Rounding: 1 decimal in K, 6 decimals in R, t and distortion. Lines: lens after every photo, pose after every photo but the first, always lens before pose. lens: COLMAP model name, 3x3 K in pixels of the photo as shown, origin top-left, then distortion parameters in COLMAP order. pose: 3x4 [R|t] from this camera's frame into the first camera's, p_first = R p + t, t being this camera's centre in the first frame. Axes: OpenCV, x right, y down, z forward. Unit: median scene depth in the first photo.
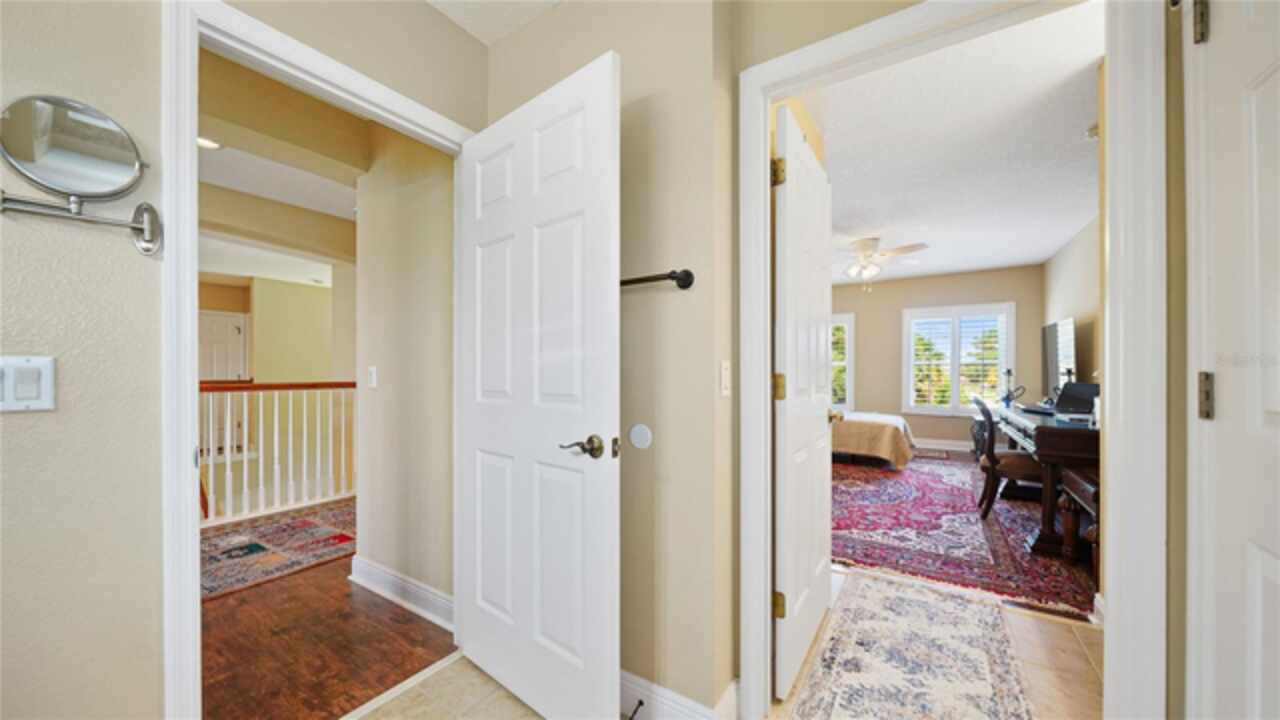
lens RADIAL K [[452.4, 0, 631.3], [0, 452.4, 372.8], [0, 0, 1]] dist [-0.002383, -0.000192]
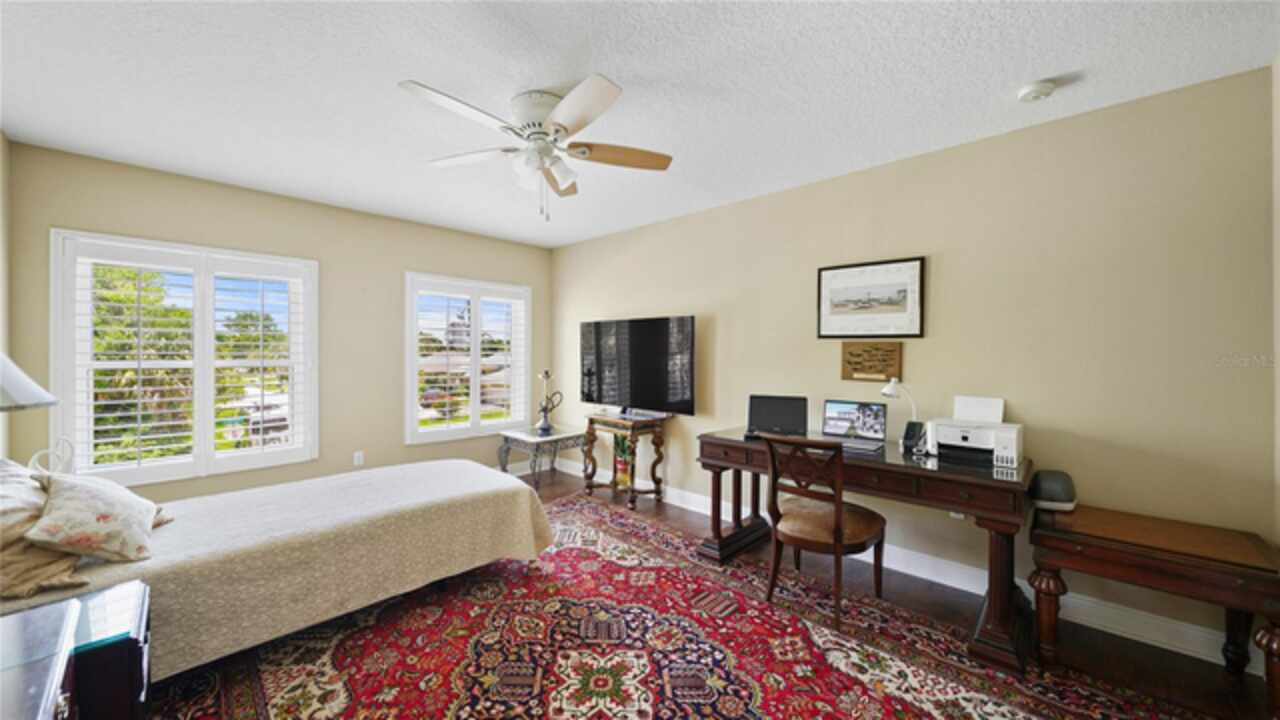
lens RADIAL K [[452.4, 0, 644.9], [0, 452.4, 358.8], [0, 0, 1]] dist [-0.002383, -0.000192]
pose [[0.161879, -0.009323, 0.986767, 0.120317], [0.003819, 0.999954, 0.008822, -0.056940], [-0.986803, 0.002340, 0.161907, 1.126209]]
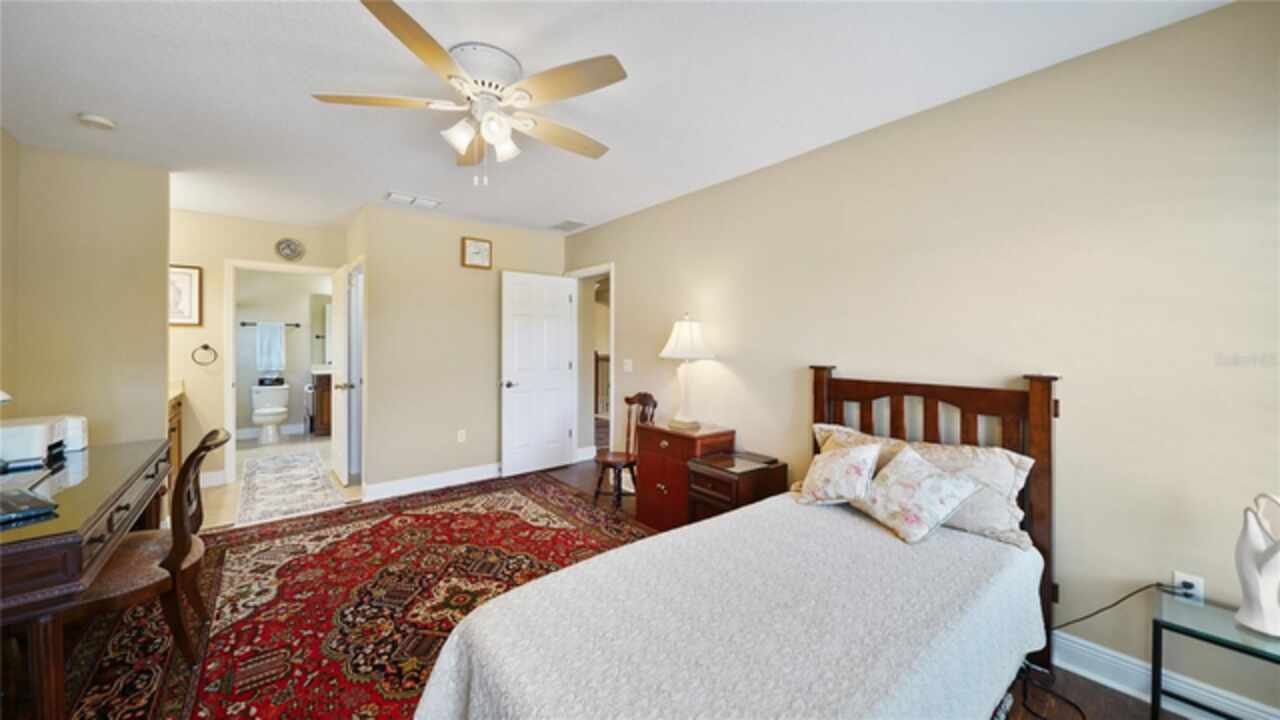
lens RADIAL K [[452.4, 0, 640.2], [0, 452.4, 347.6], [0, 0, 1]] dist [-0.002383, -0.000192]
pose [[-0.290220, 0.012789, -0.956874, 1.158266], [-0.006265, 0.999864, 0.015264, -0.064650], [0.956939, 0.010425, -0.290101, 1.693654]]
